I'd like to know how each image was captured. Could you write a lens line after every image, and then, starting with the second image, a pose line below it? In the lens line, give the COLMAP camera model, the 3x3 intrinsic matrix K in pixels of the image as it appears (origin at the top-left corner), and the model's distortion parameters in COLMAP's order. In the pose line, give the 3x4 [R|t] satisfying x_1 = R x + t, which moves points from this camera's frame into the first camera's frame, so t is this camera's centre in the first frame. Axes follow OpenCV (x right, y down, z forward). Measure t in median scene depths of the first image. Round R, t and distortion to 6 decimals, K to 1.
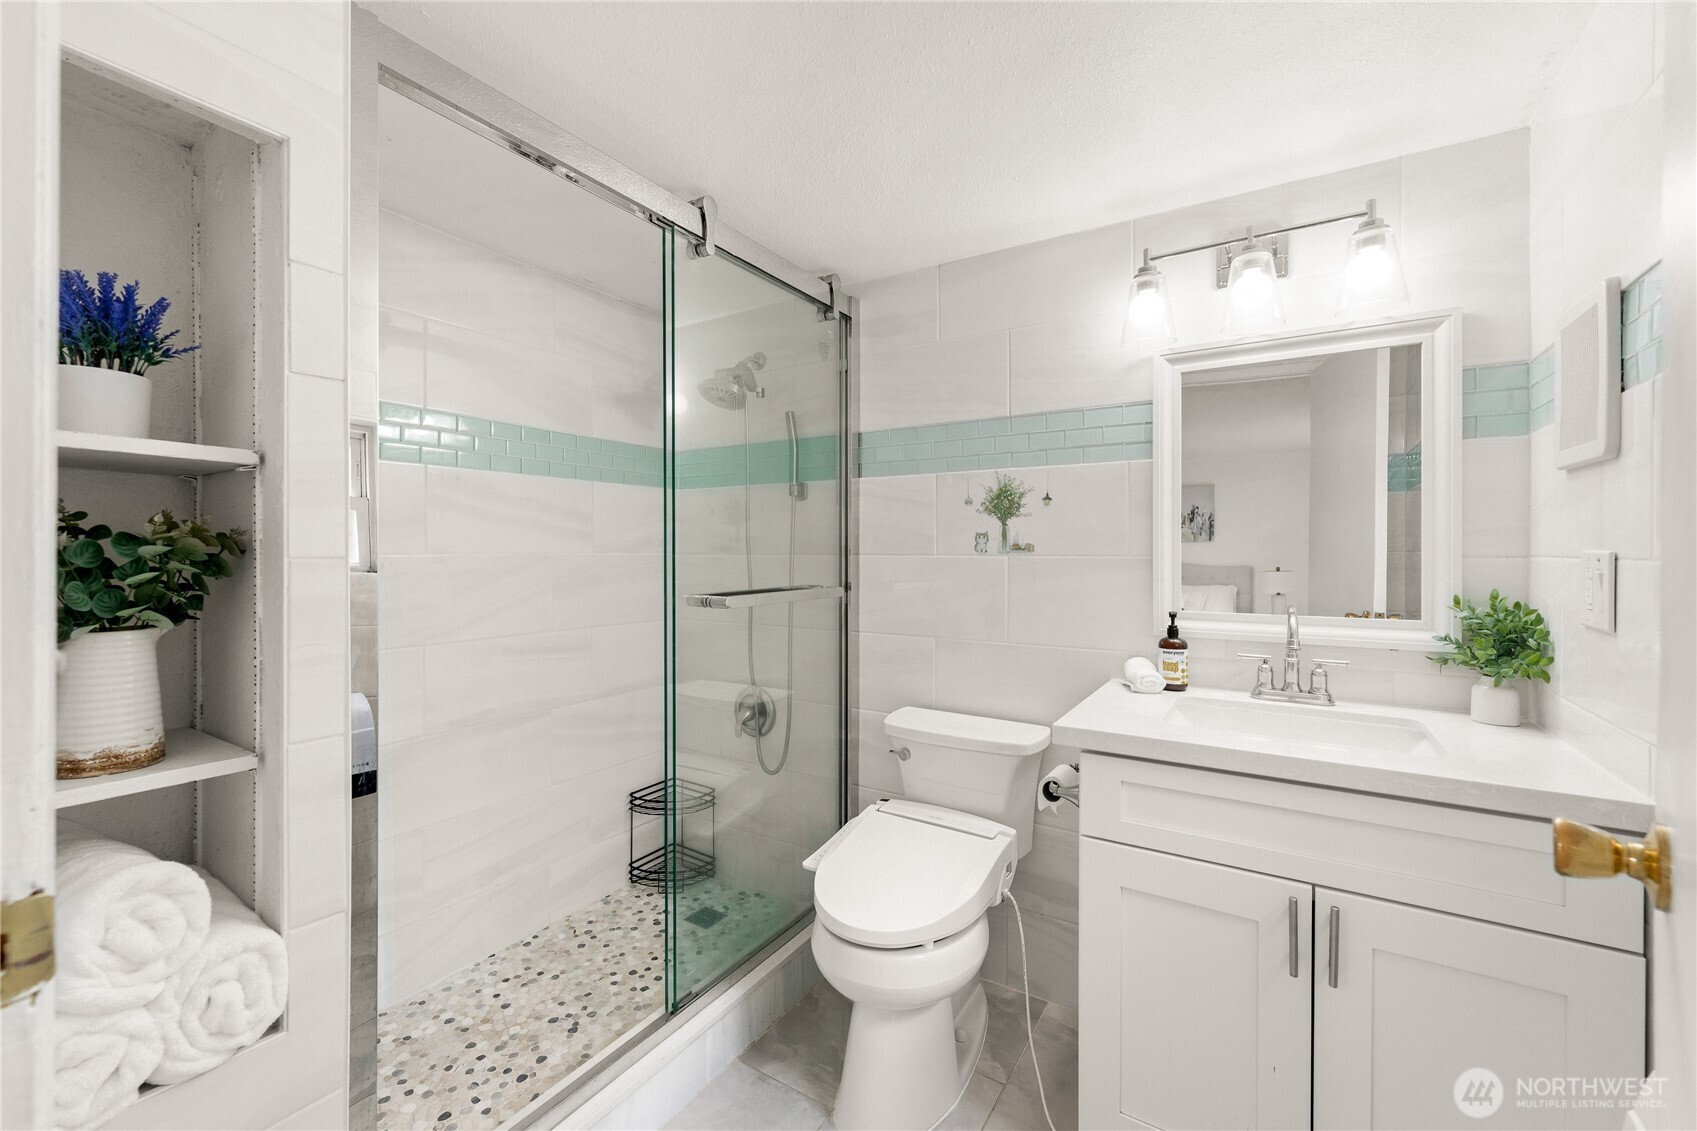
lens RADIAL K [[693.8, 0, 843.9], [0, 693.8, 555.2], [0, 0, 1]] dist [0.001717, -0.000289]
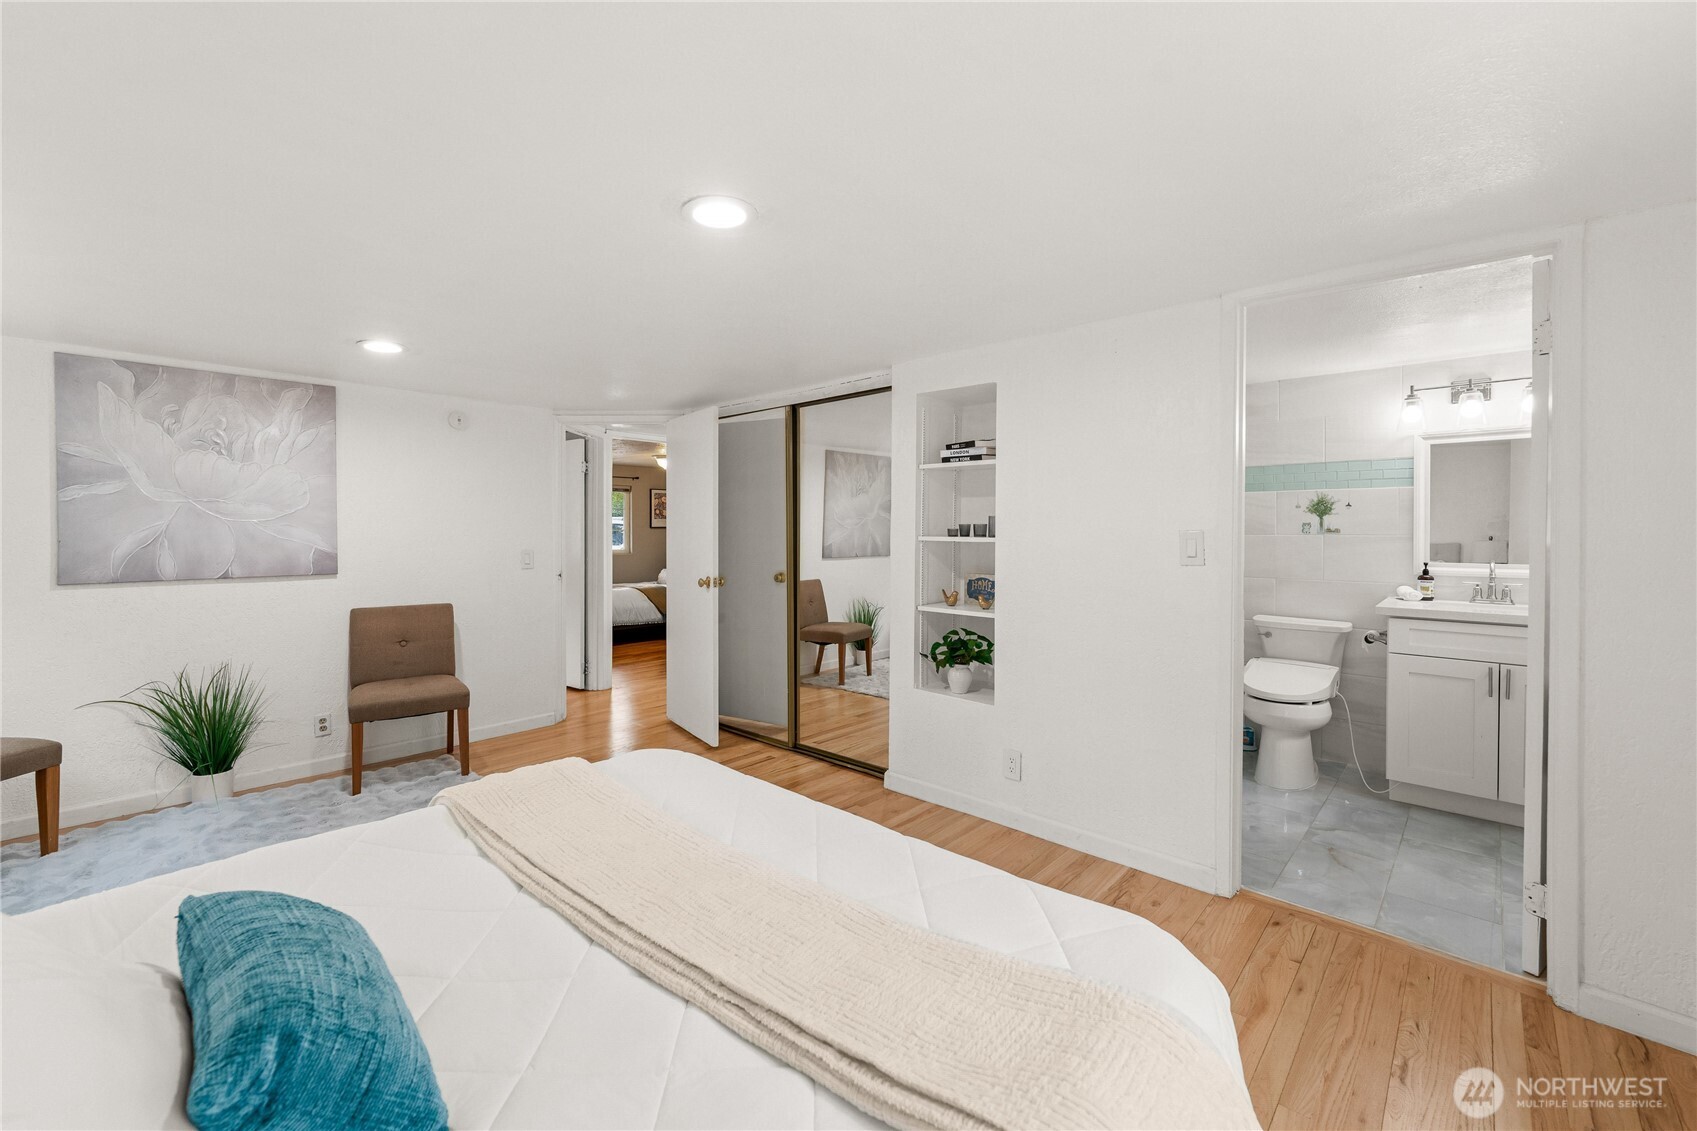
lens RADIAL K [[693.8, 0, 849.0], [0, 693.8, 537.7], [0, 0, 1]] dist [0.001717, -0.000289]
pose [[0.982522, 0.001636, -0.186138, -0.815994], [-0.000546, 0.999982, 0.005908, -0.002410], [0.186145, -0.005703, 0.982506, -1.328457]]
